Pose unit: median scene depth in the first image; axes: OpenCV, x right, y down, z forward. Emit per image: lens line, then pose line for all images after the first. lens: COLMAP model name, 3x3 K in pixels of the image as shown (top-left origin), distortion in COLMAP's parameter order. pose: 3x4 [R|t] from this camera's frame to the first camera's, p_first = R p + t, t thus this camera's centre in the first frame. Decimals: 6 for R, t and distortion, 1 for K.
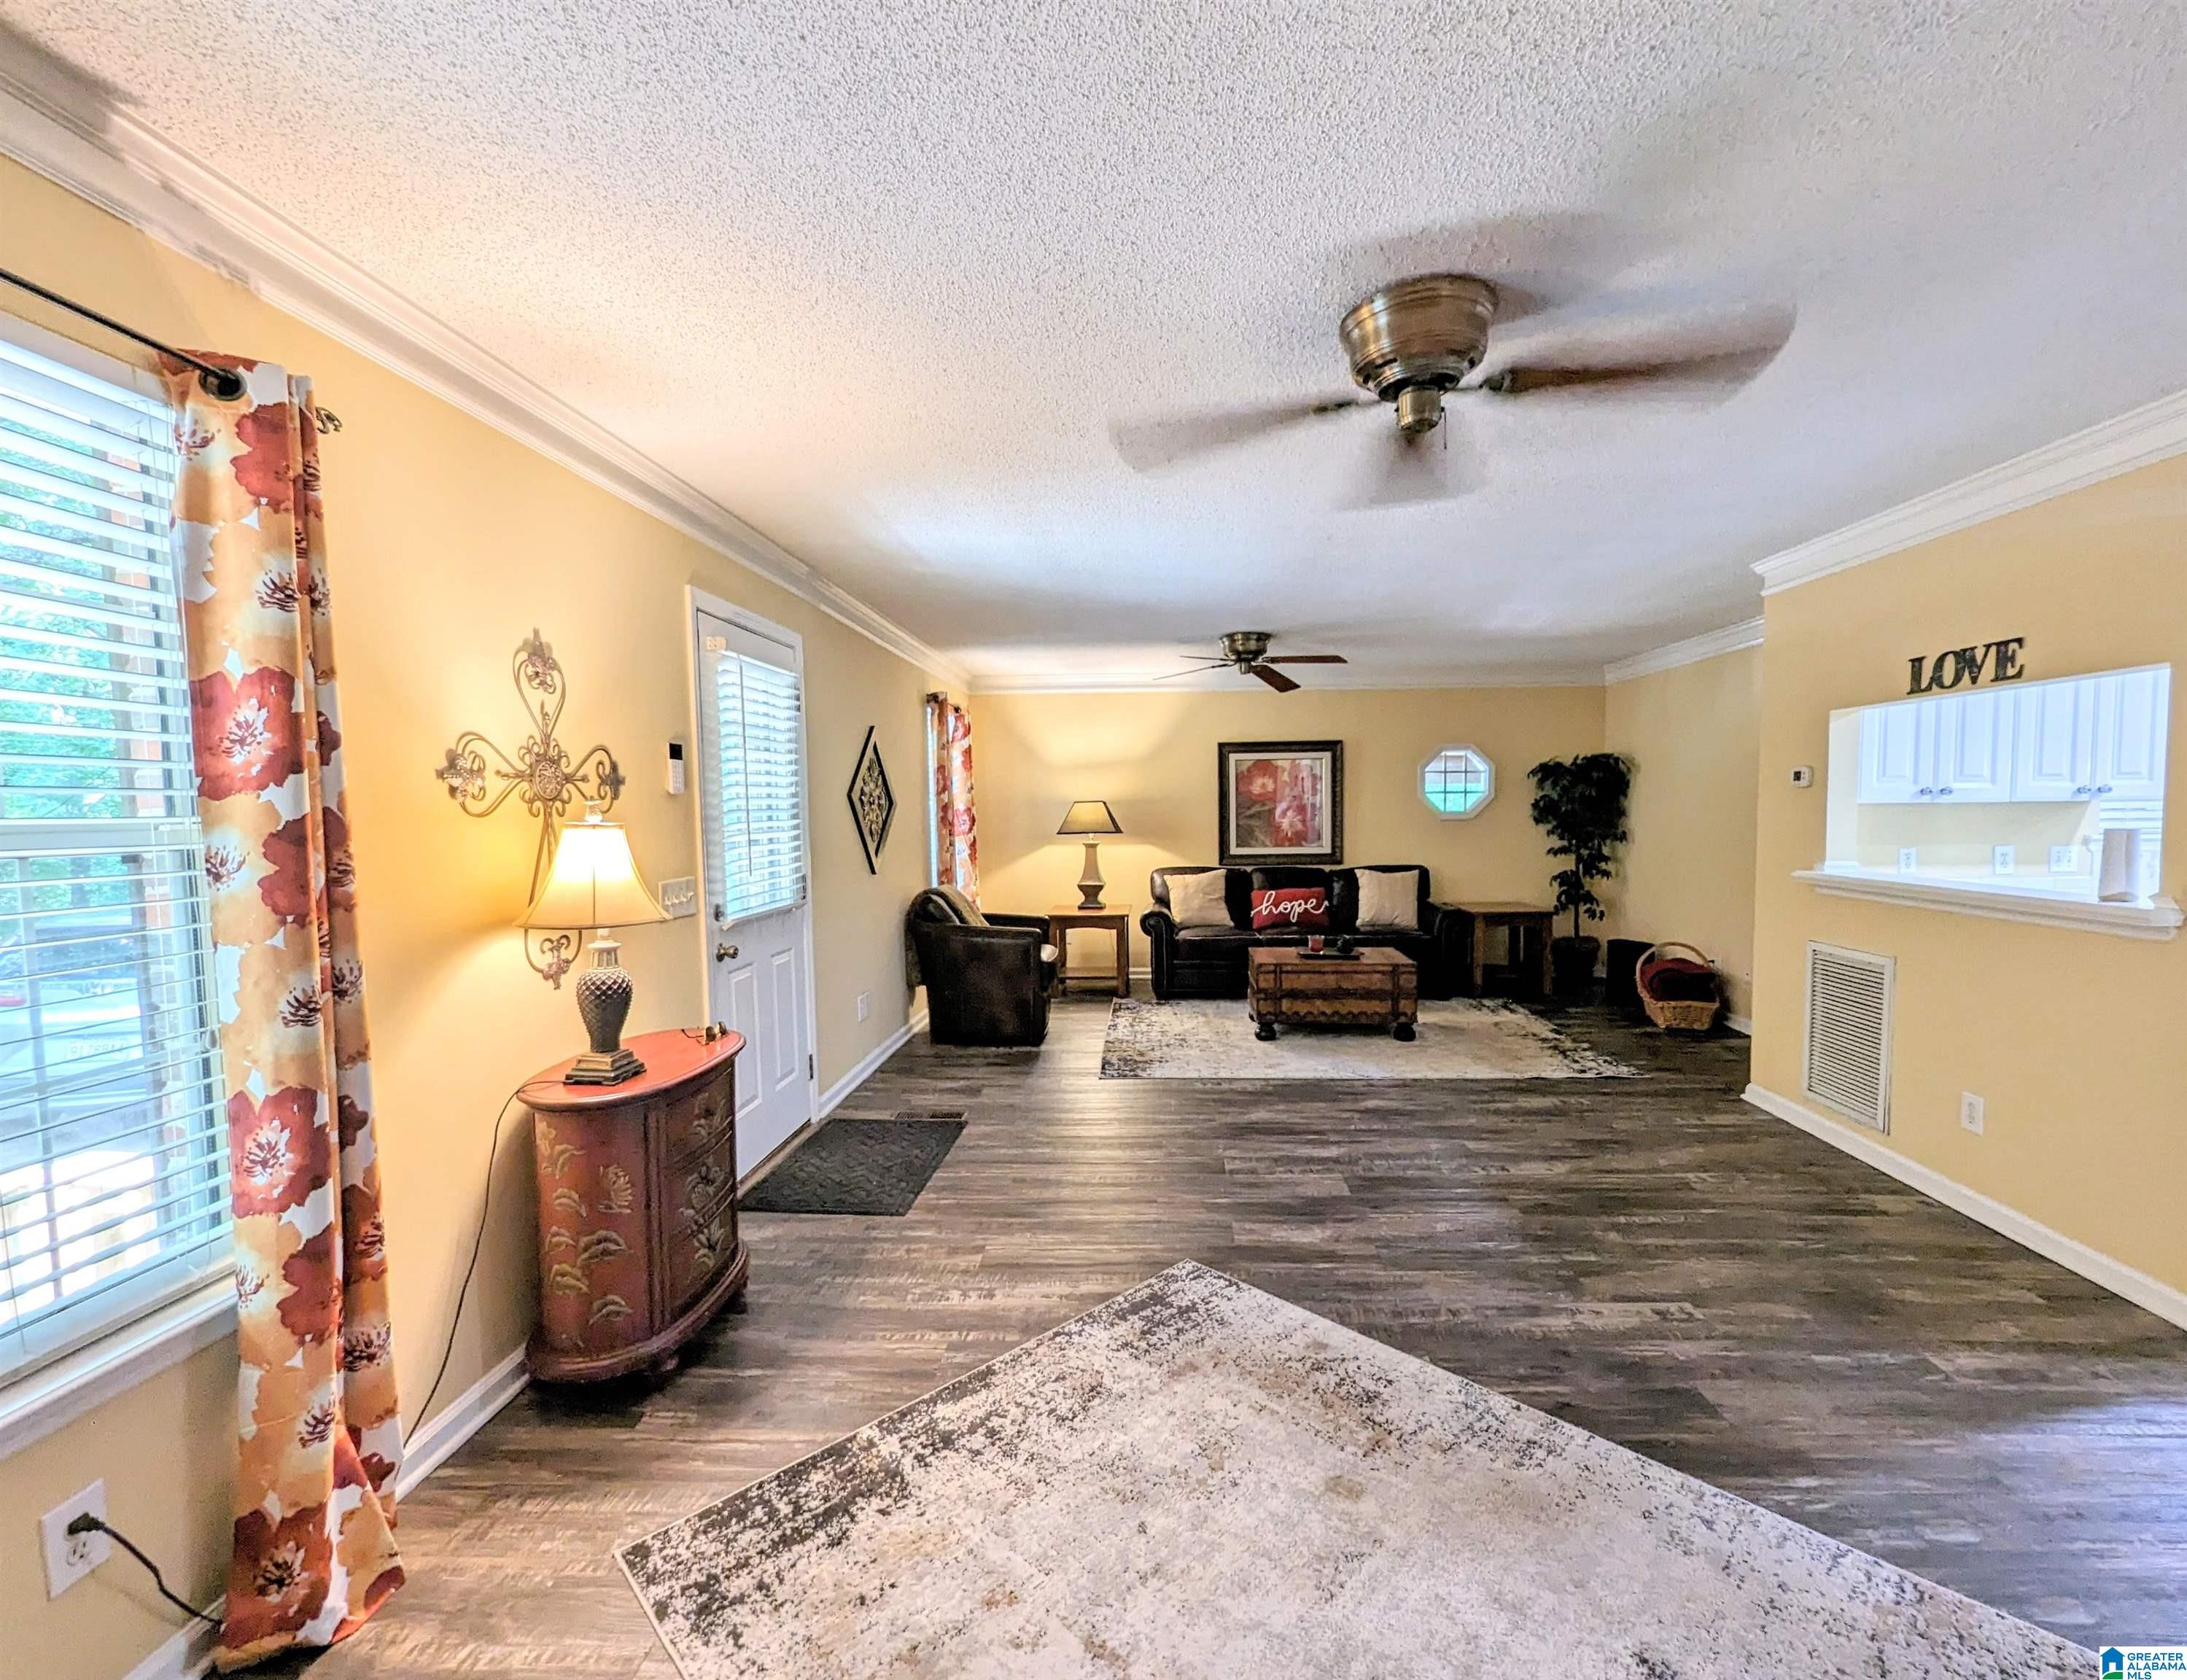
lens RADIAL K [[949.4, 0, 1143.1], [0, 949.4, 862.5], [0, 0, 1]] dist [-0.000378, 0.000047]
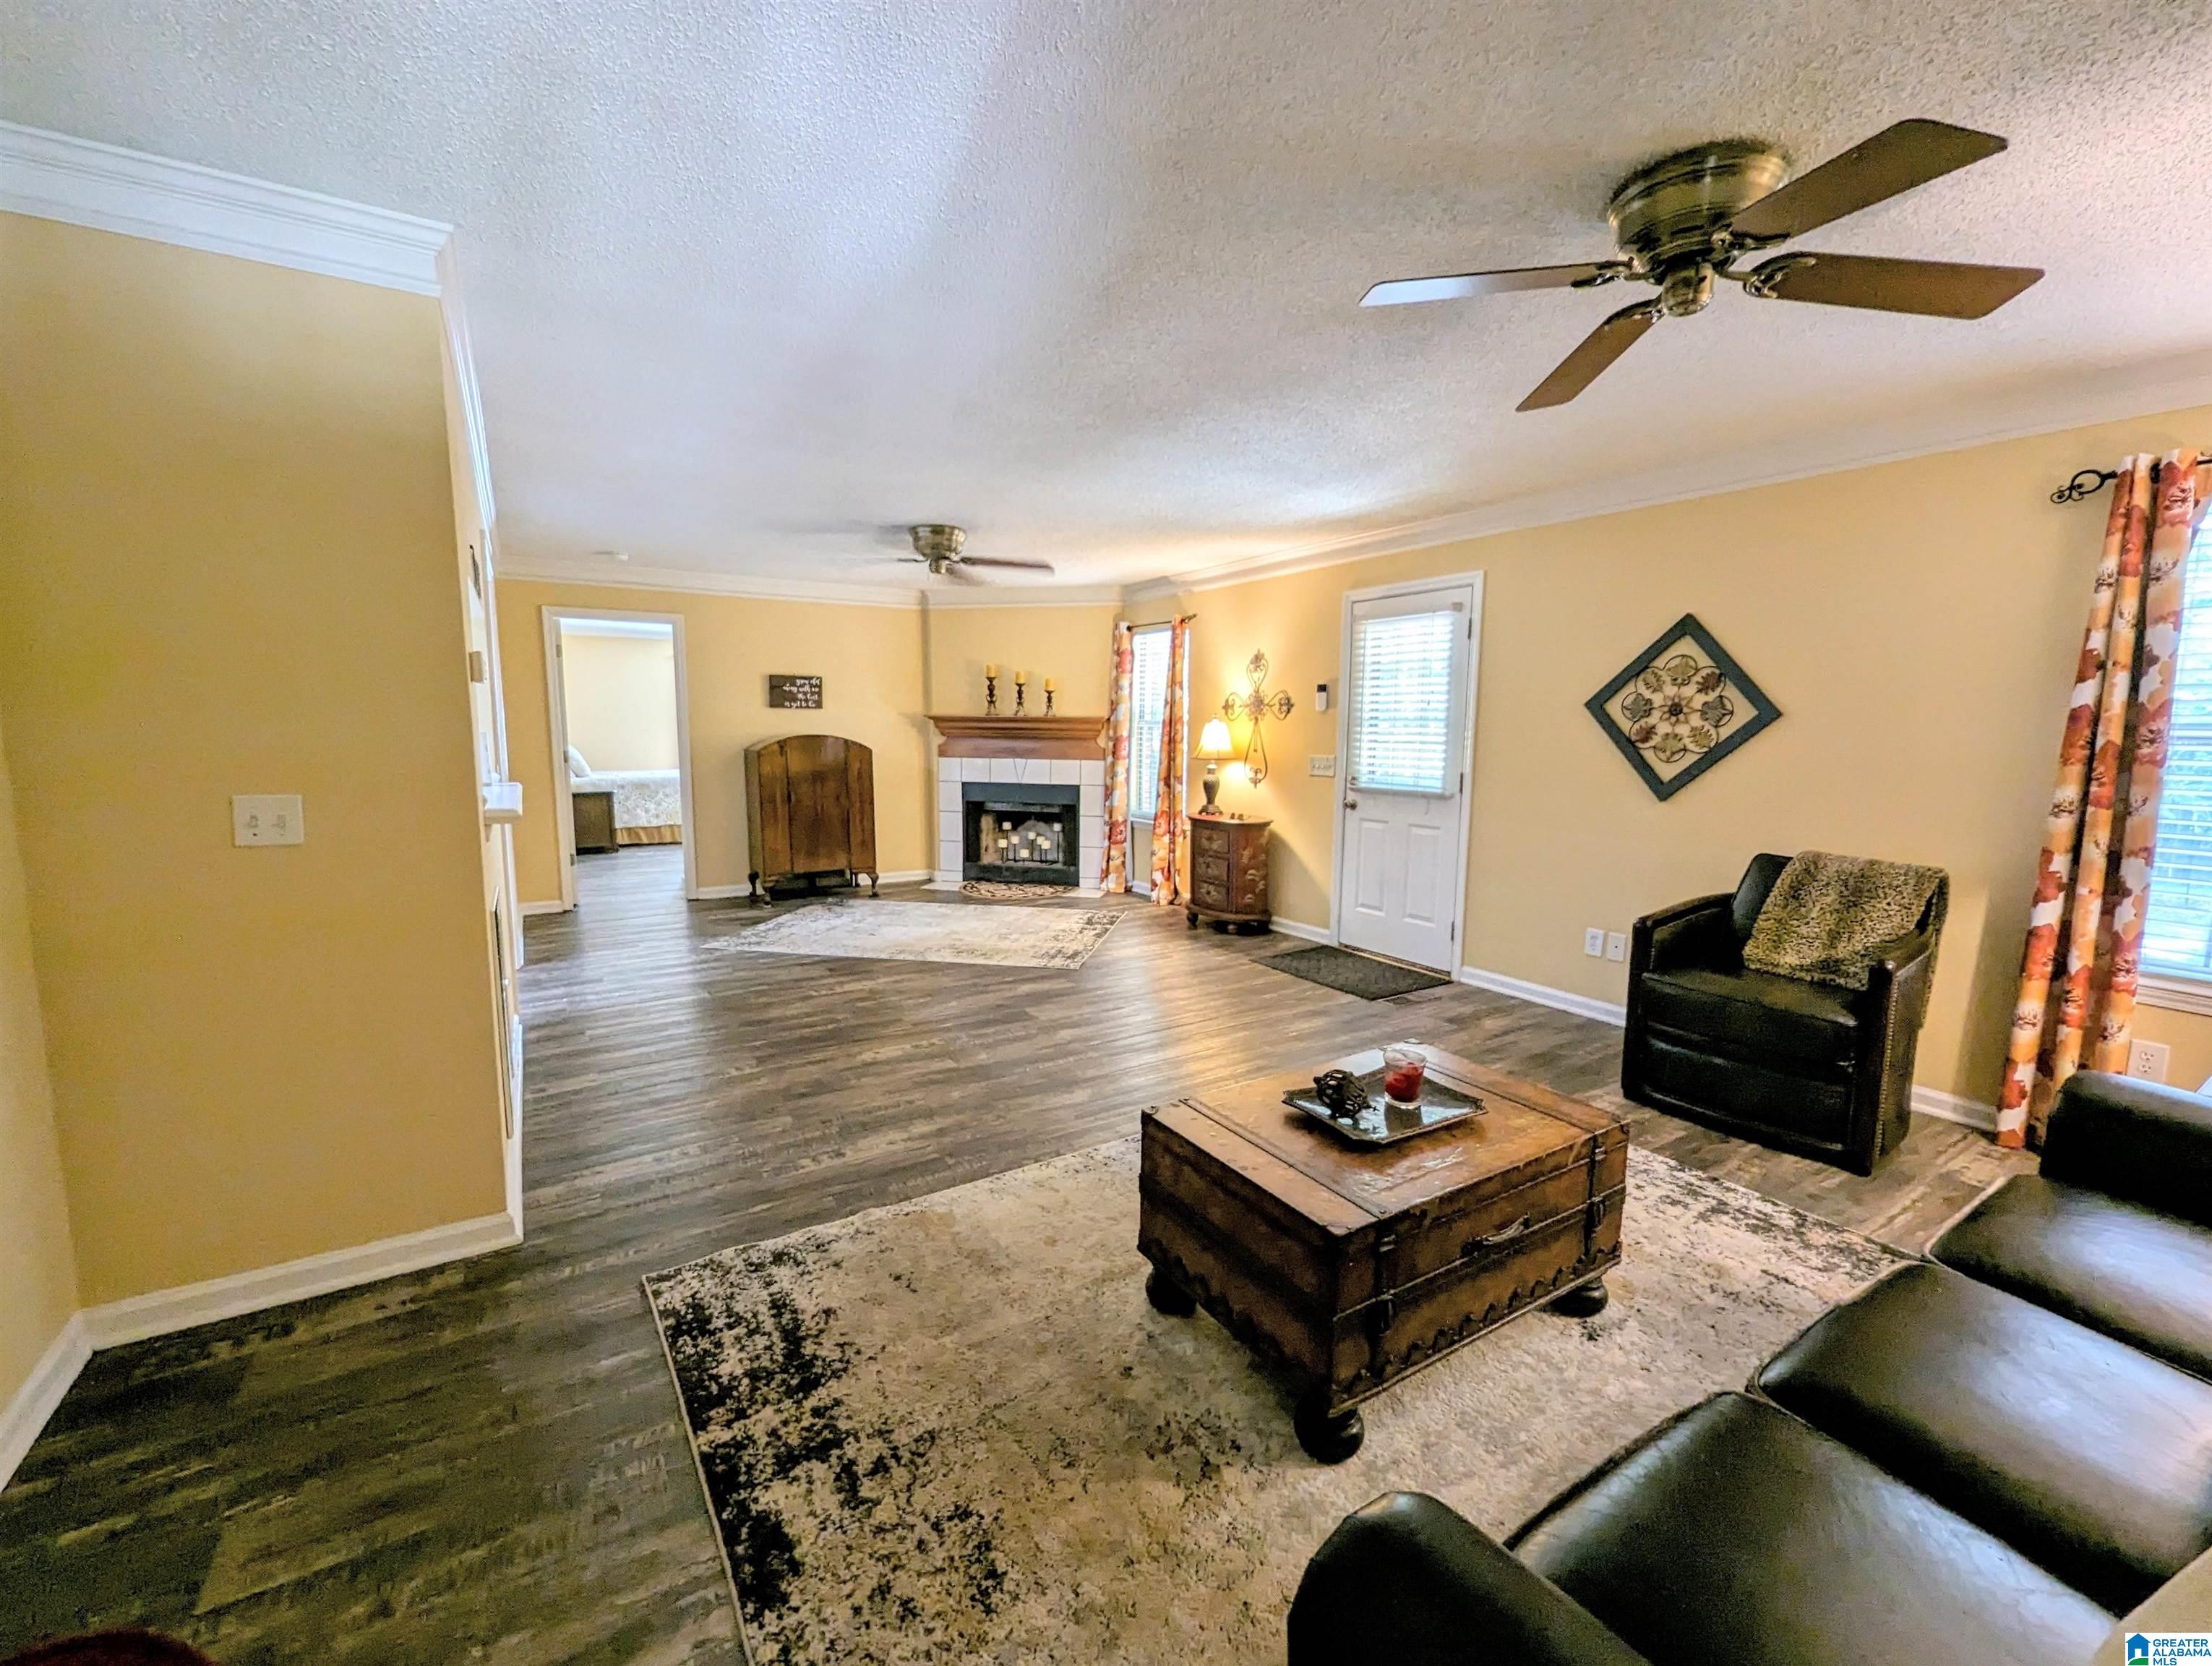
lens RADIAL K [[920.8, 0, 1098.1], [0, 920.8, 836.1], [0, 0, 1]] dist [0.002634, -0.002045]
pose [[-0.836267, 0.069241, -0.543934, 0.795666], [-0.033604, 0.983659, 0.176880, -0.119443], [0.547292, 0.166197, -0.820274, 2.023070]]
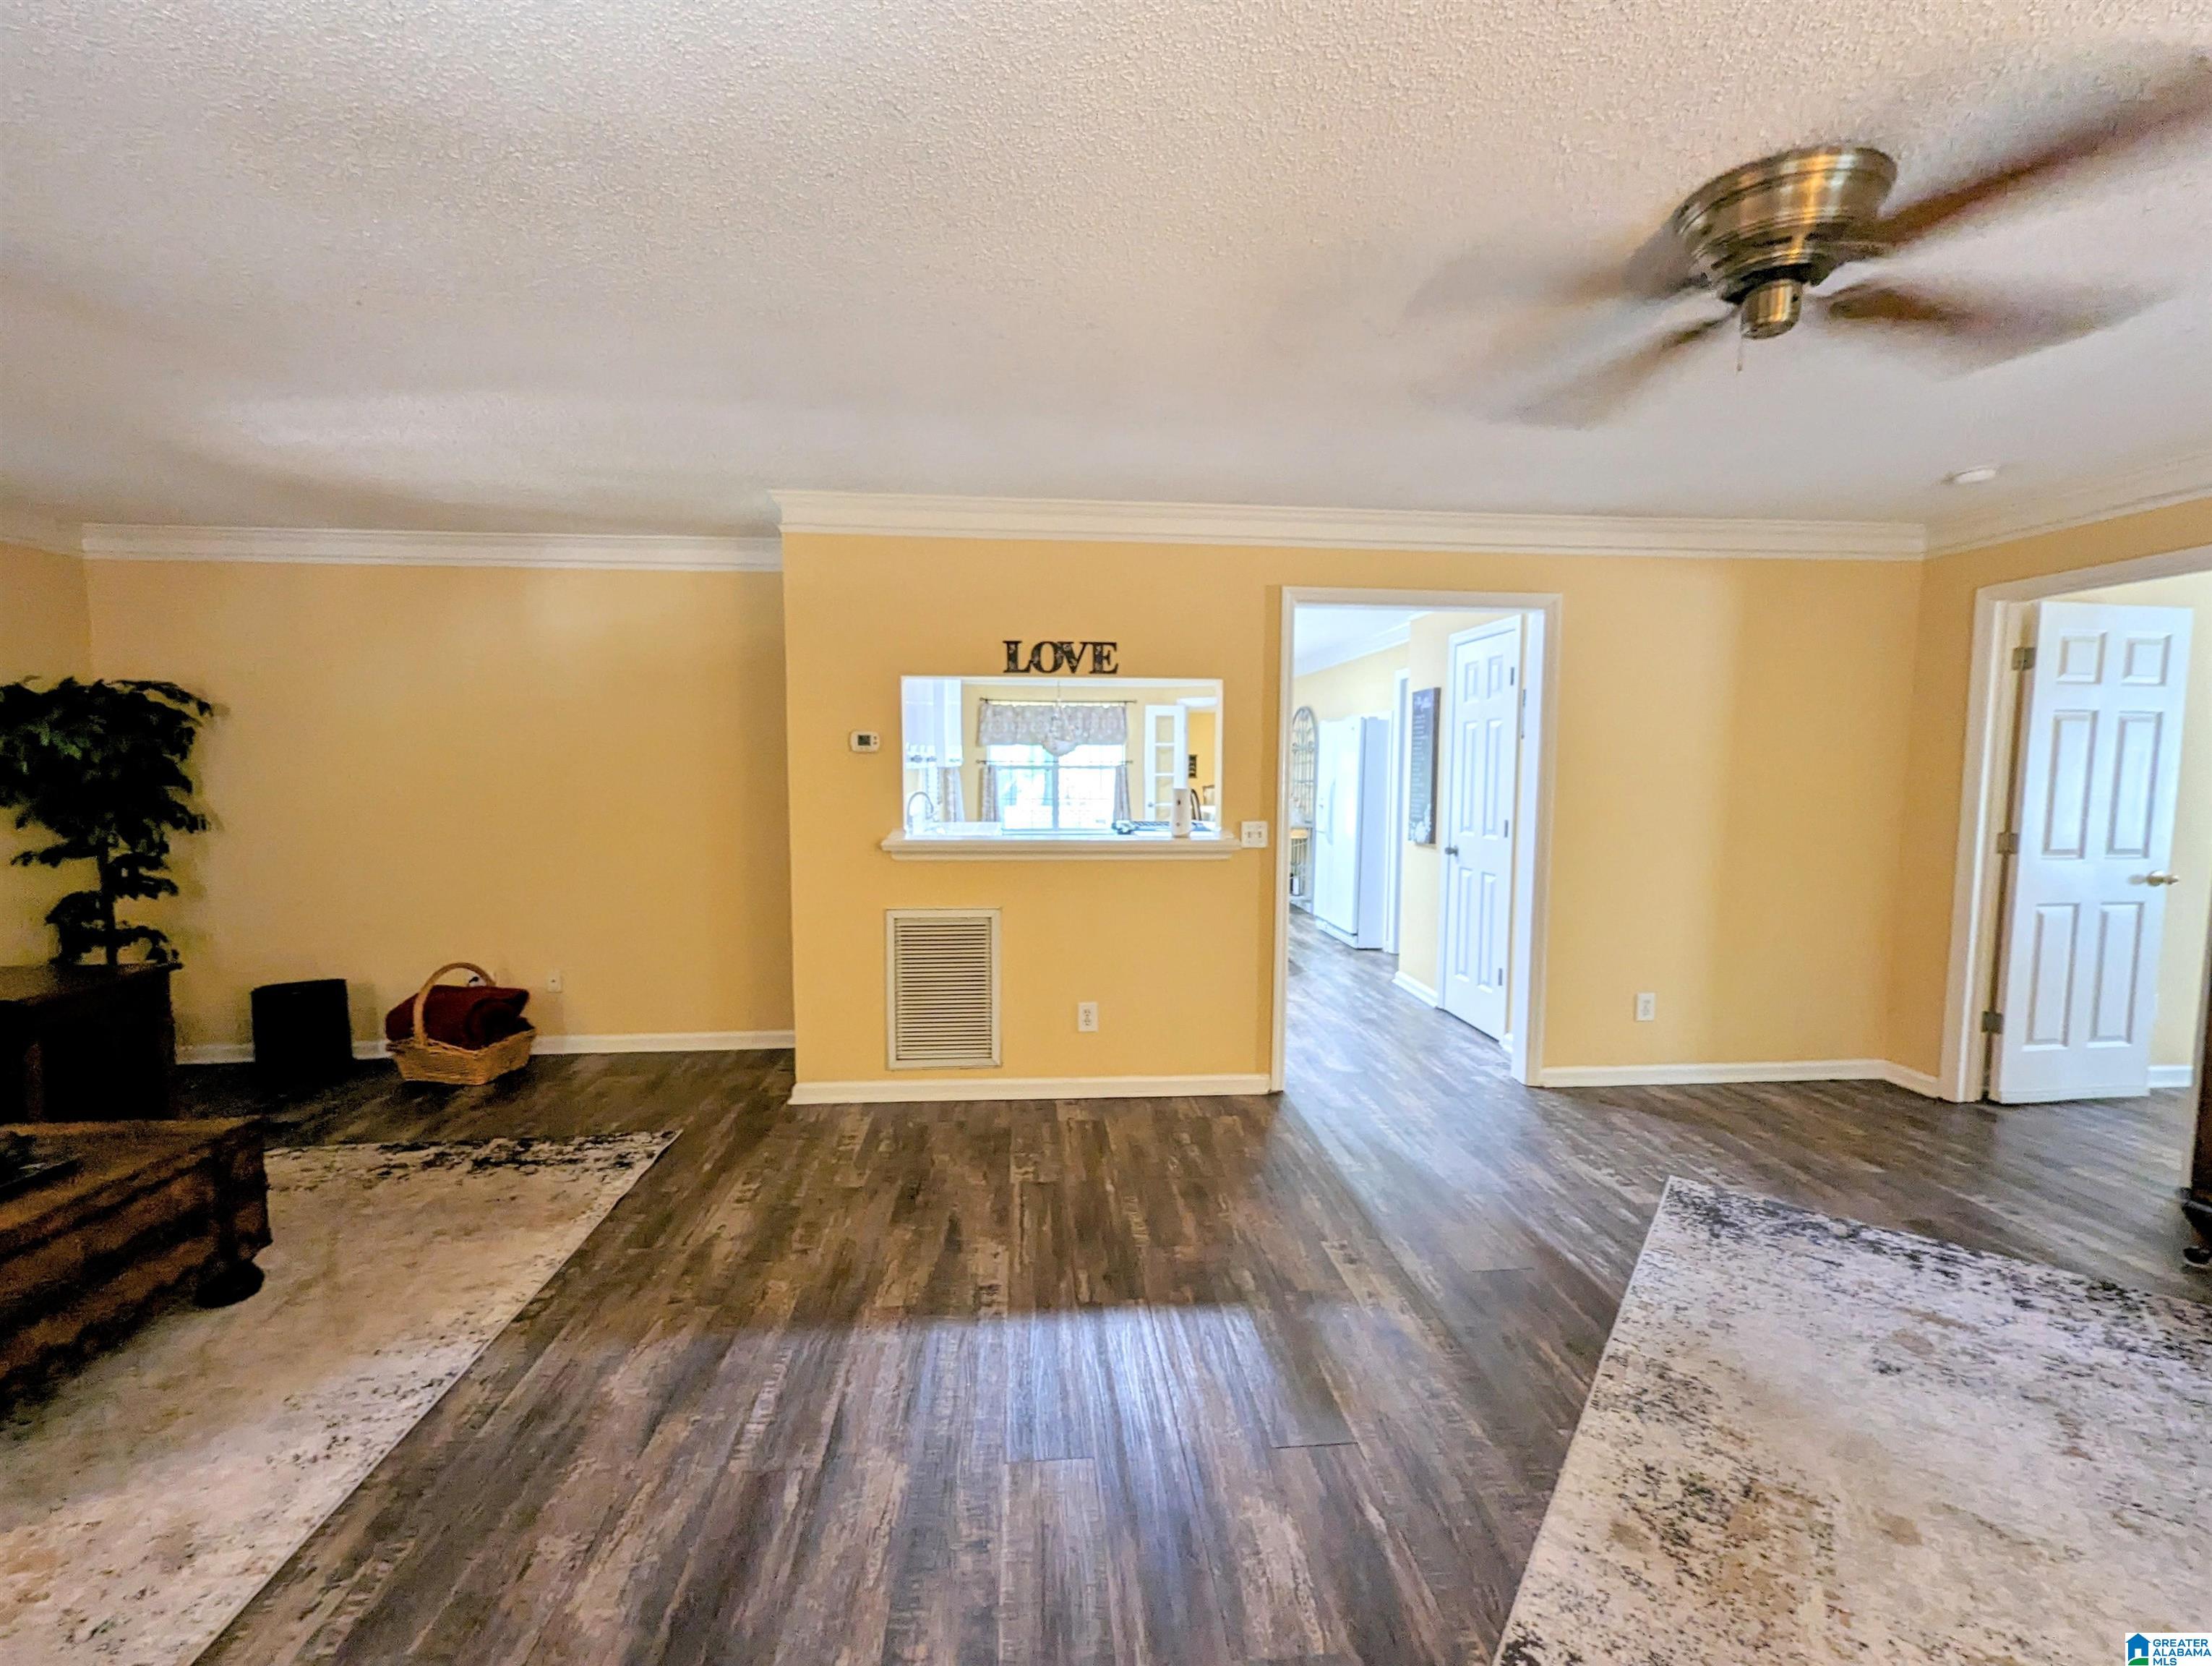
lens RADIAL K [[920.8, 0, 1105.6], [0, 920.8, 837.8], [0, 0, 1]] dist [0.002634, -0.002045]
pose [[-0.110634, -0.069331, 0.991440, -0.292127], [0.057914, 0.995419, 0.076072, -0.057994], [-0.992172, 0.065834, -0.106112, 0.997402]]
